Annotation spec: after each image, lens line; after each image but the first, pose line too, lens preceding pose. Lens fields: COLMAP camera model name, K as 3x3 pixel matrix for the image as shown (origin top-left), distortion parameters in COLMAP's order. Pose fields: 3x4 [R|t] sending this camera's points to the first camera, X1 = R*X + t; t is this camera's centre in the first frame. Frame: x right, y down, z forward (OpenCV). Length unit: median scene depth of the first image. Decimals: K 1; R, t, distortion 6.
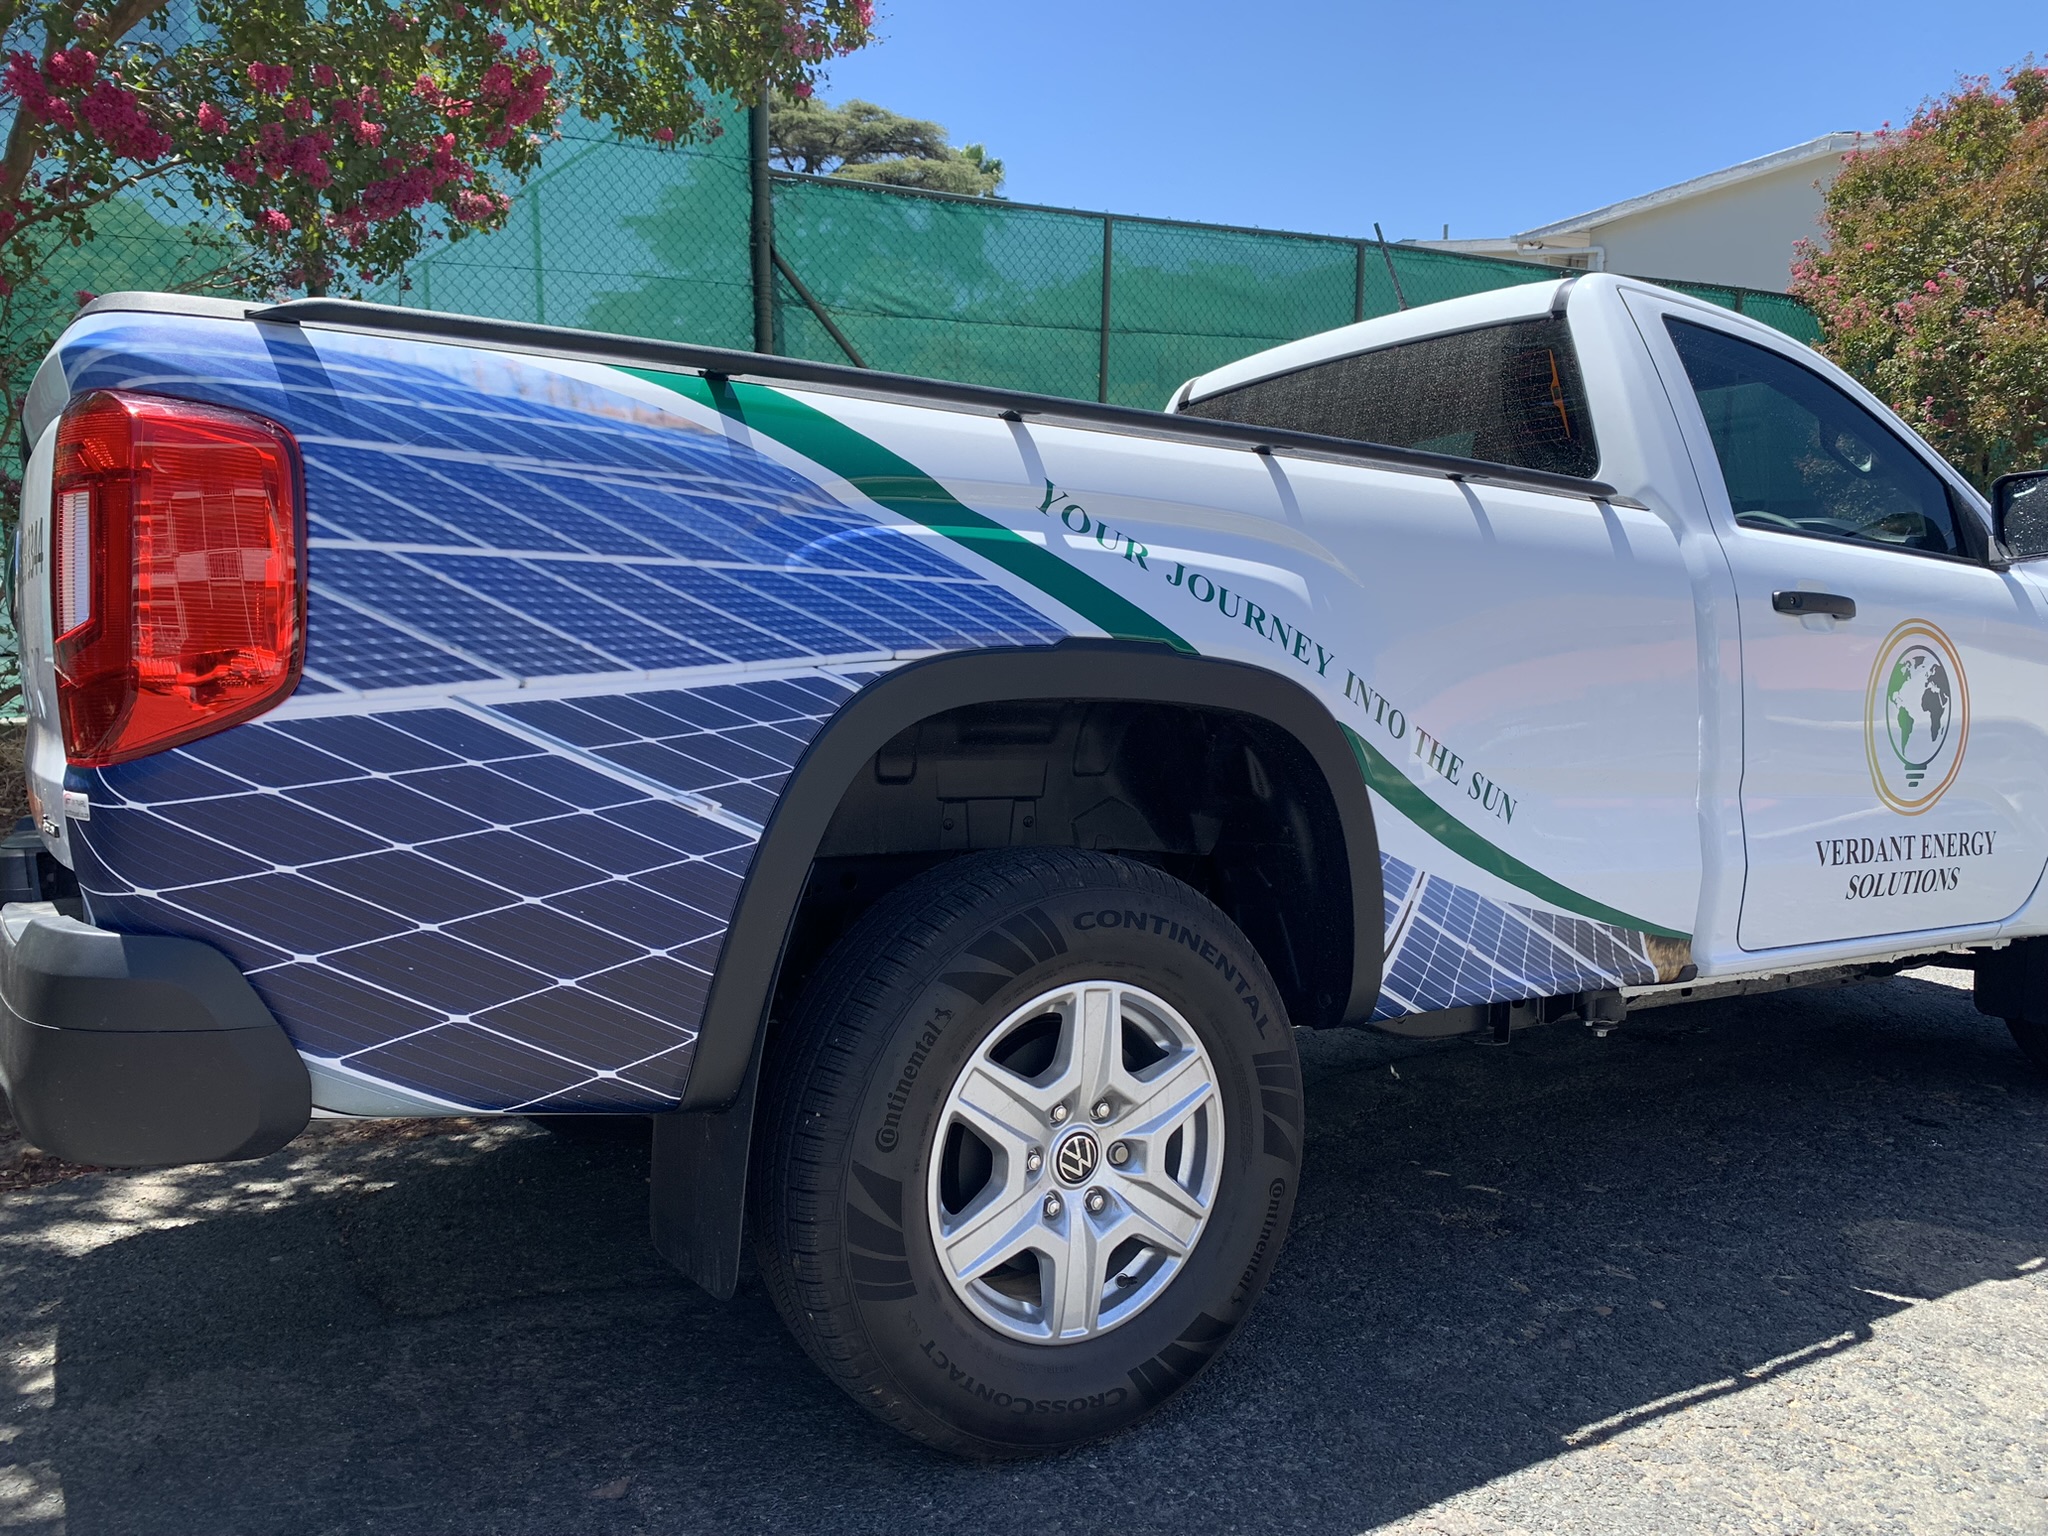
lens RADIAL K [[1555.4, 0, 1025.1], [0, 1555.4, 741.8], [0, 0, 1]] dist [0.128664, -0.290354]
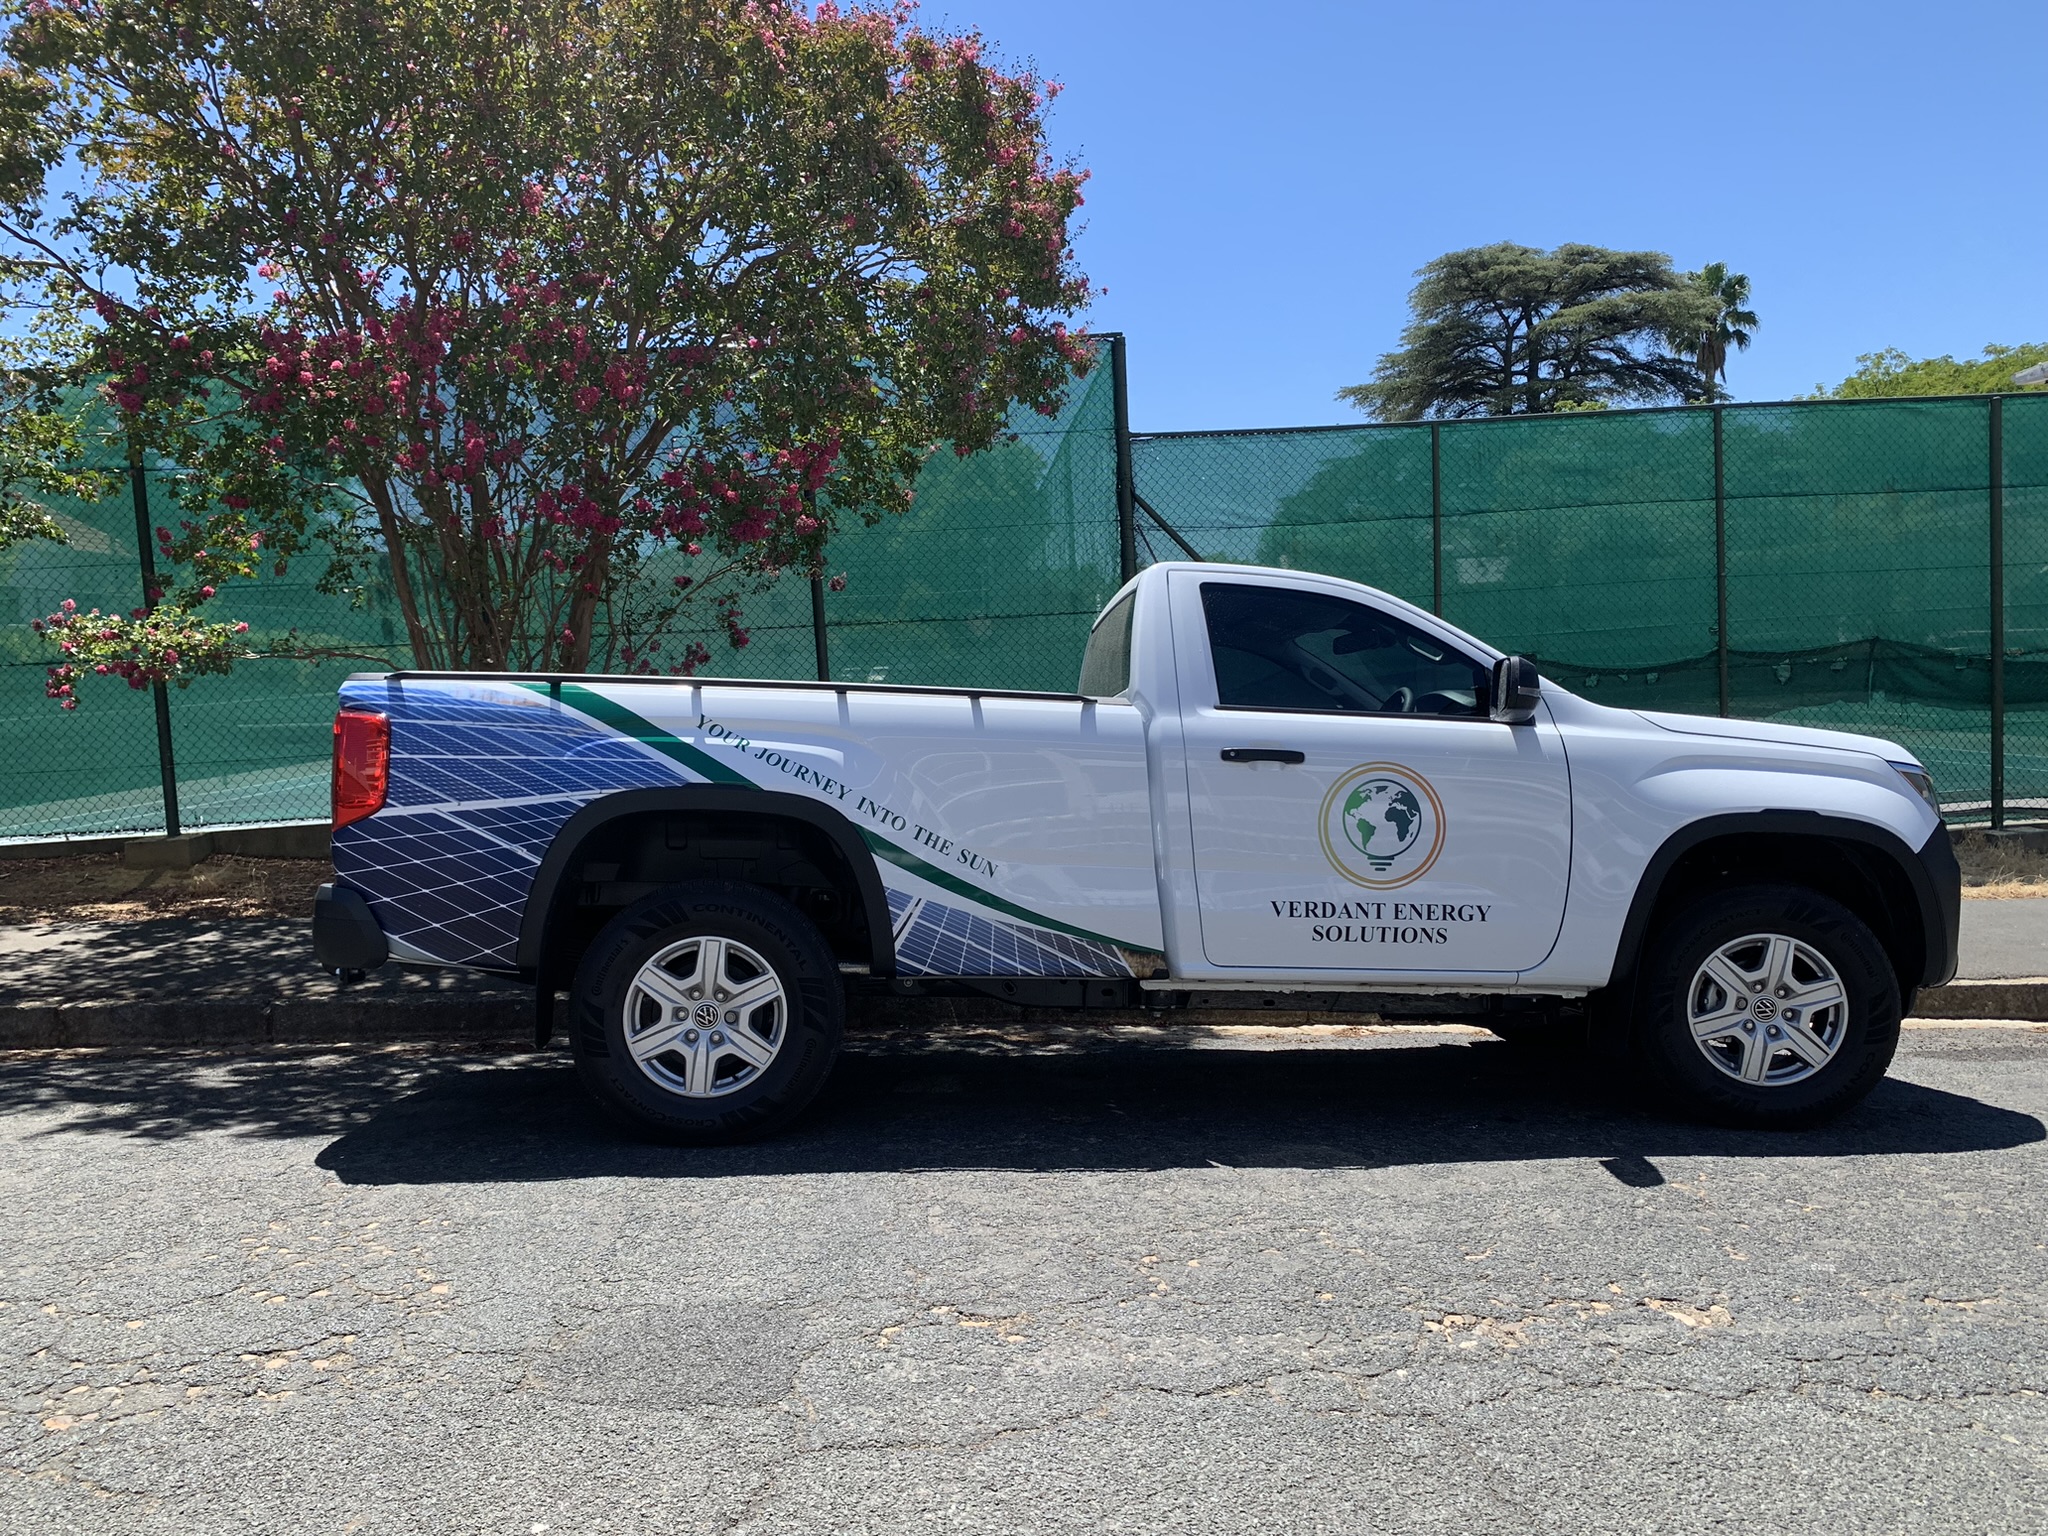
lens RADIAL K [[1558.6, 0, 1024.0], [0, 1558.6, 768.0], [0, 0, 1]] dist [0.143738, -0.369661]
pose [[0.884448, -0.019072, -0.466248, 1.447335], [-0.015837, 0.997362, -0.070839, 0.062930], [0.466369, 0.070038, 0.881813, -0.767077]]
